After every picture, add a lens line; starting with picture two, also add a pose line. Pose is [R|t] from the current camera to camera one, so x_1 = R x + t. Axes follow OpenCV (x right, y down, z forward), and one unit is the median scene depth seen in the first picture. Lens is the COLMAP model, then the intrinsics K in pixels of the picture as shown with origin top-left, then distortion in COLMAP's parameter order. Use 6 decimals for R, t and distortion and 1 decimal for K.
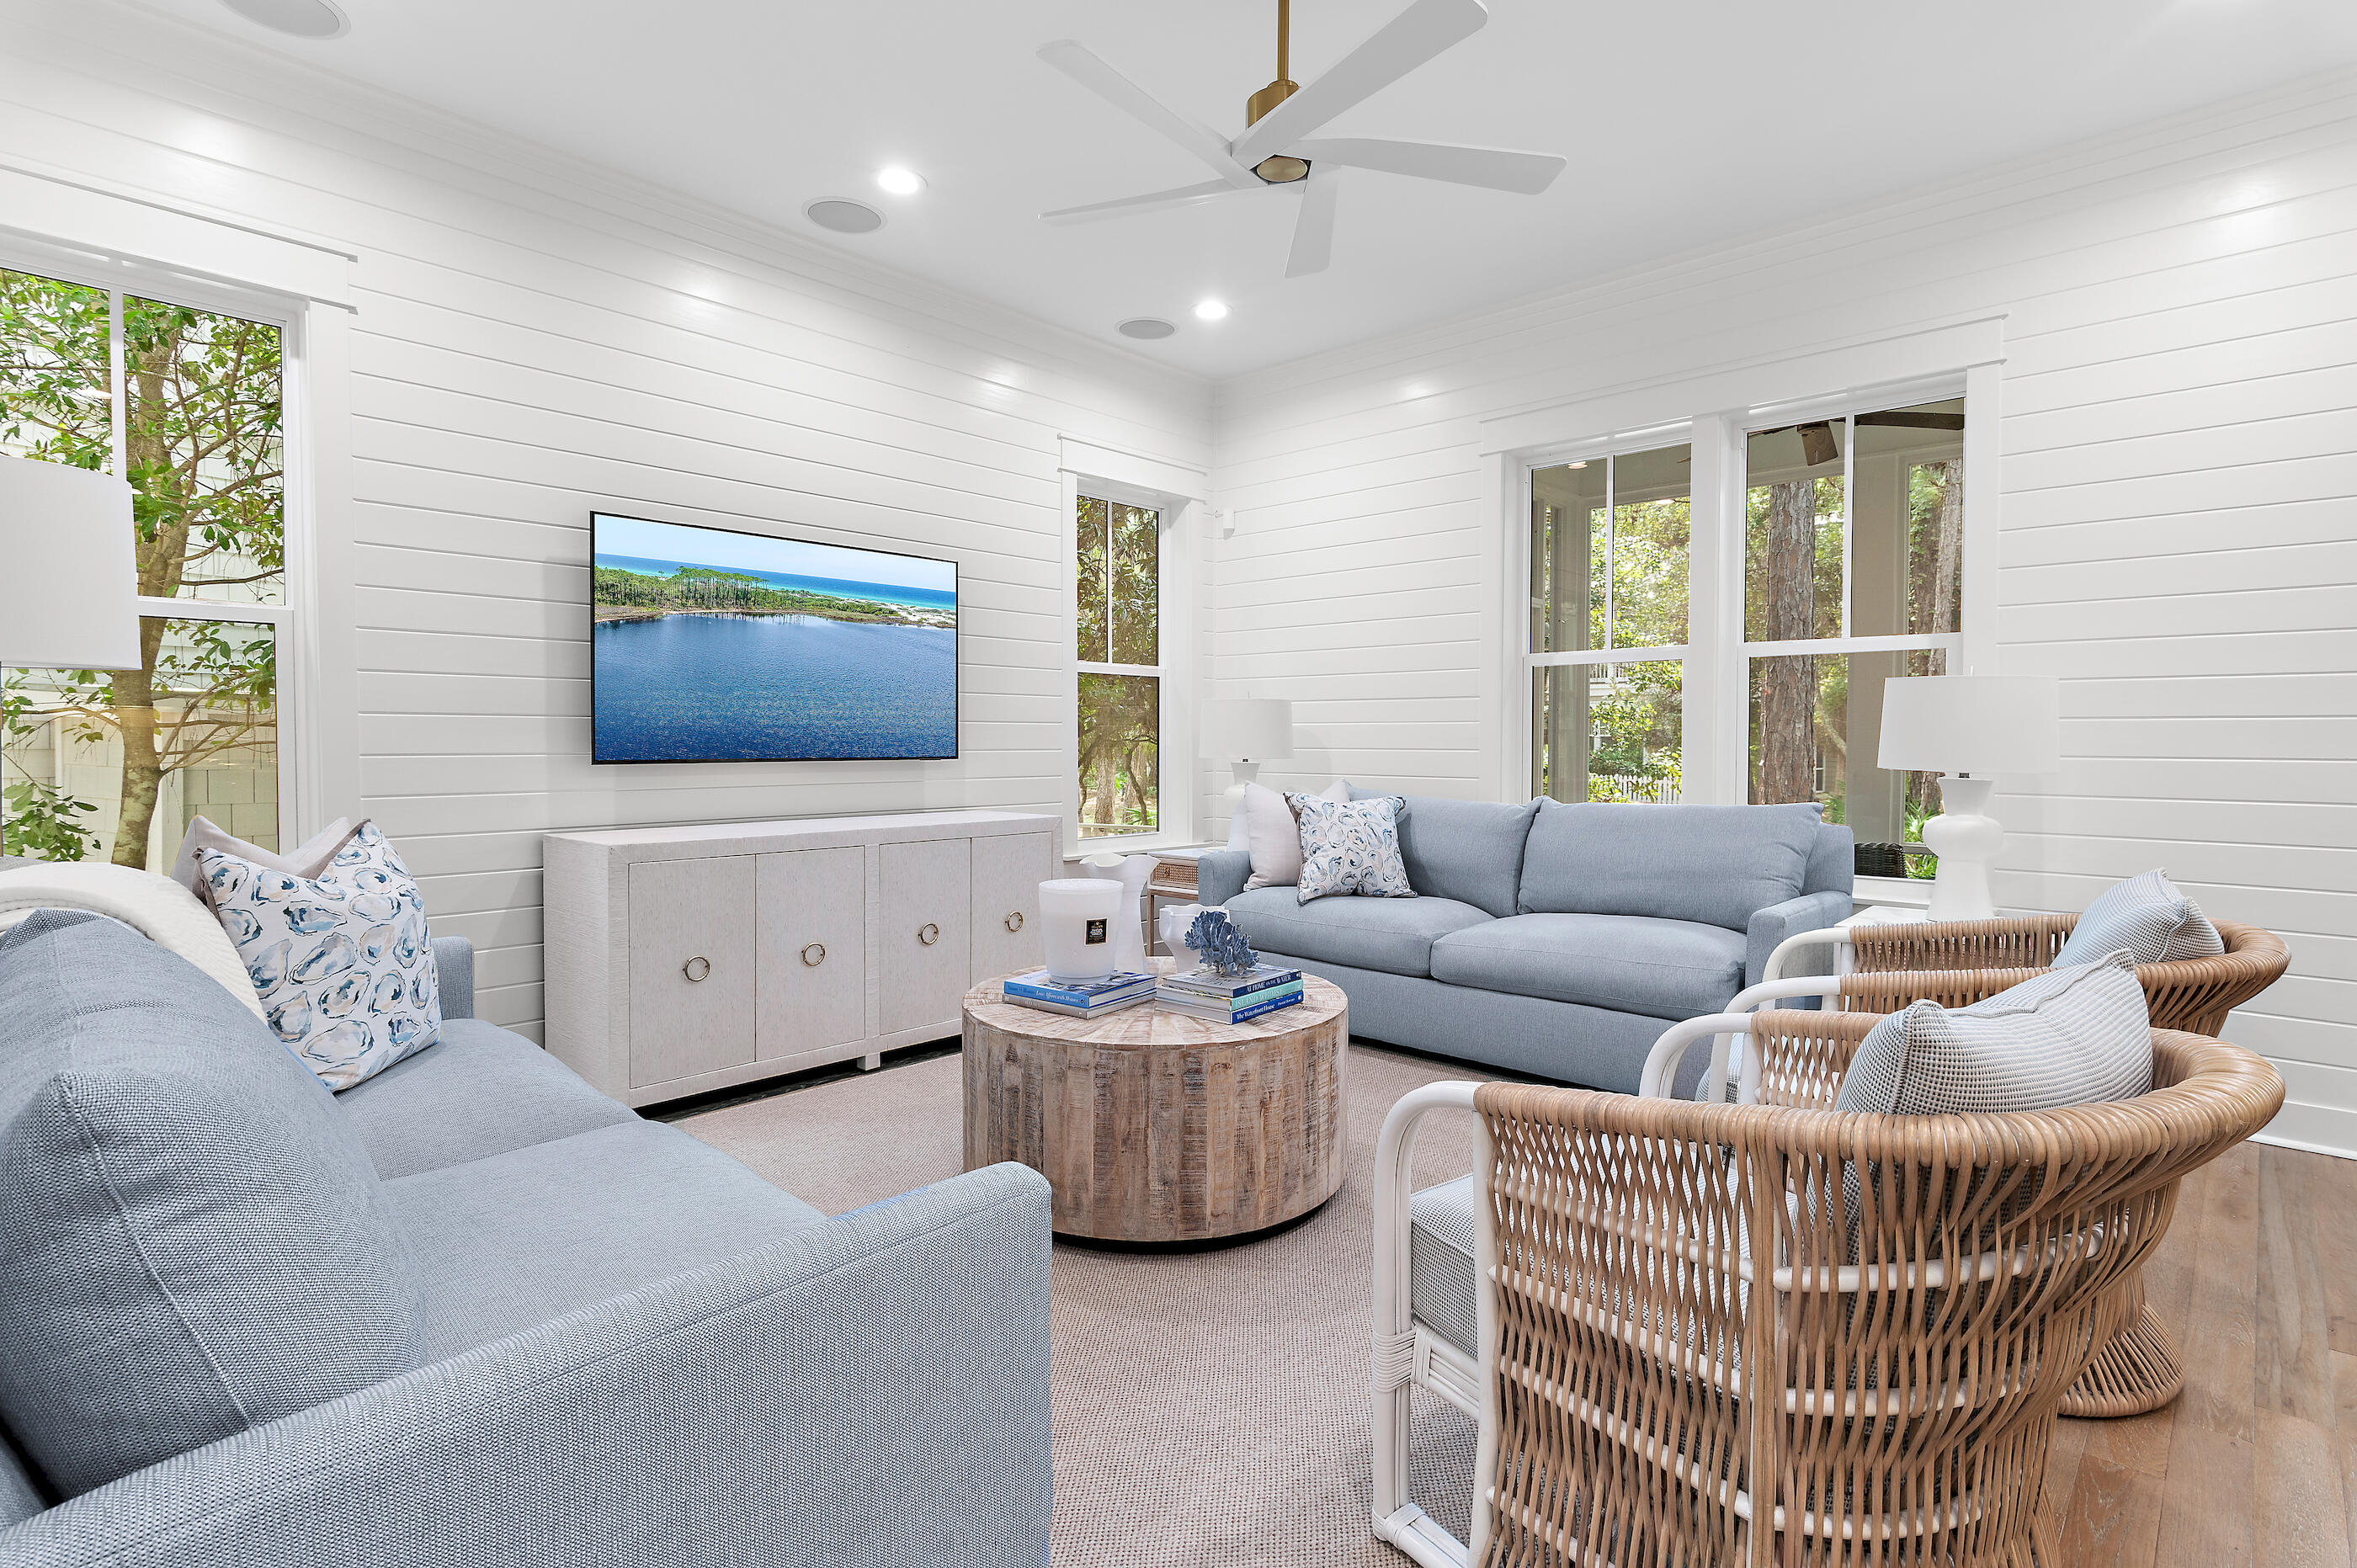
lens RADIAL K [[1155.1, 0, 1177.1], [0, 1155.1, 696.7], [0, 0, 1]] dist [-0.054152, -0.000011]
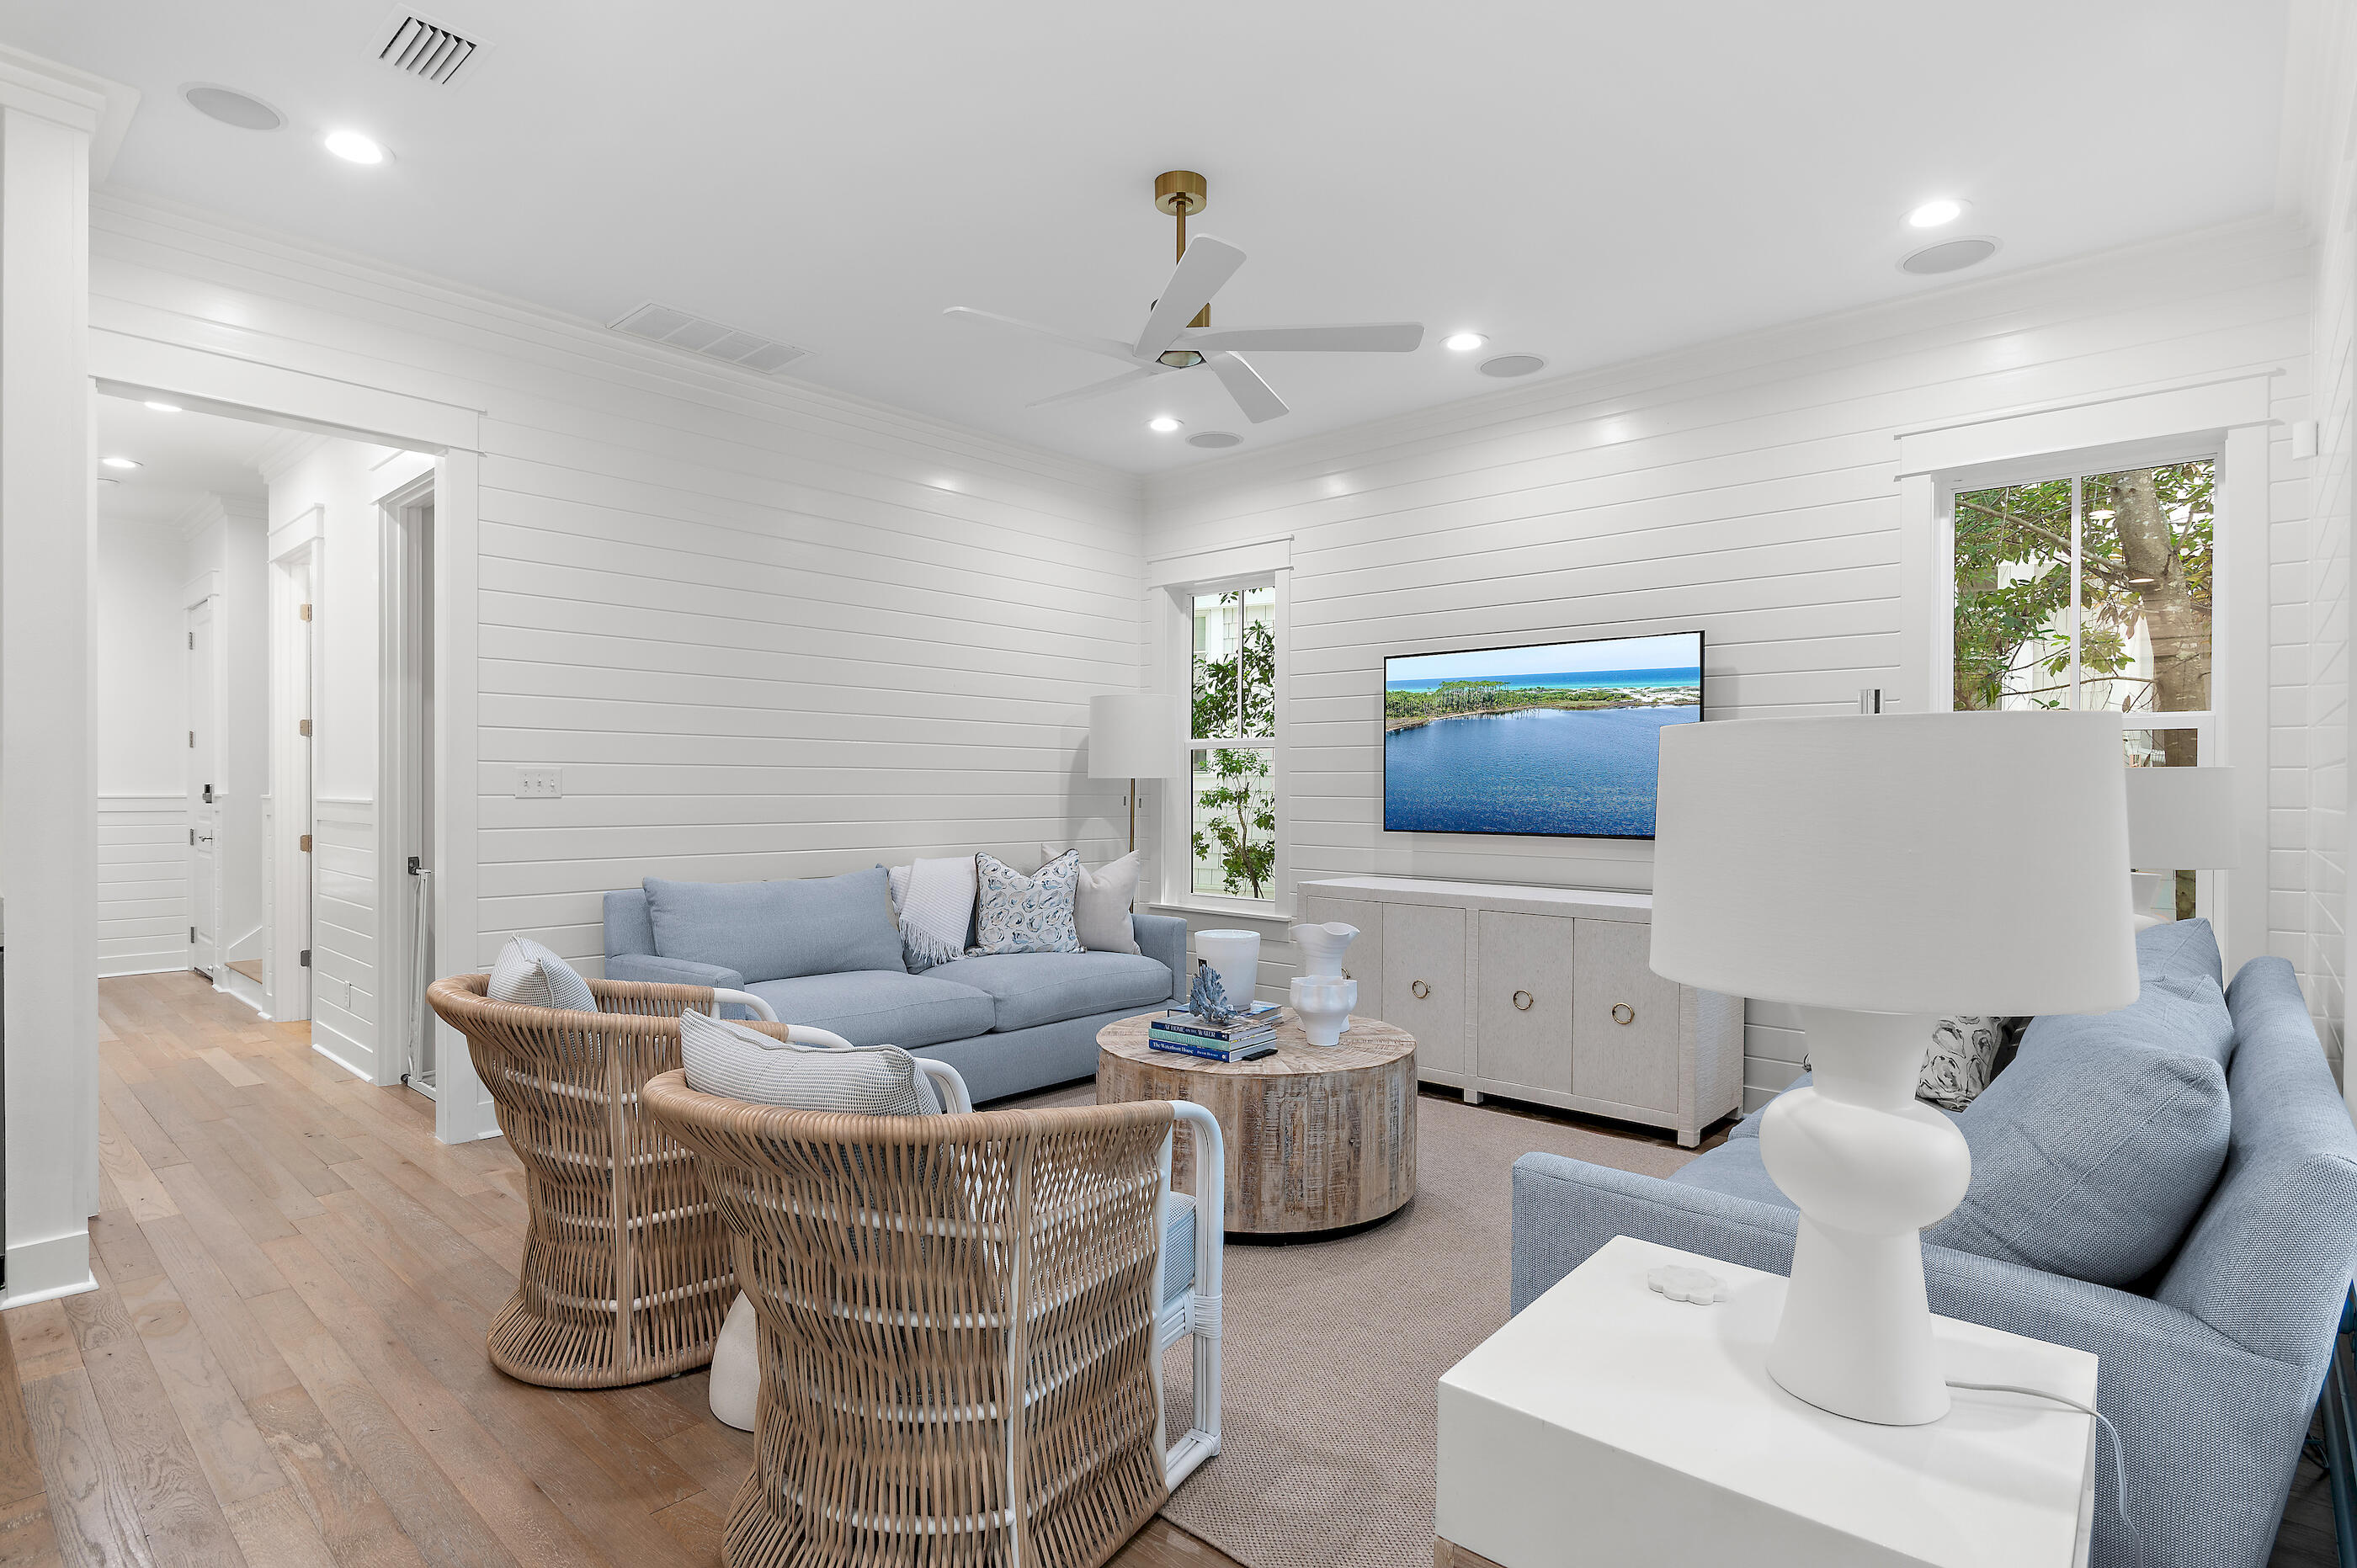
lens RADIAL K [[1191.1, 0, 1178.5], [0, 1191.1, 784.0], [0, 0, 1]] dist [-0.000705, -0.000096]
pose [[0.015646, 0.001442, -0.999877, 0.918980], [0.023896, 0.999713, 0.001816, -0.008160], [0.999592, -0.023921, 0.015607, 0.676498]]
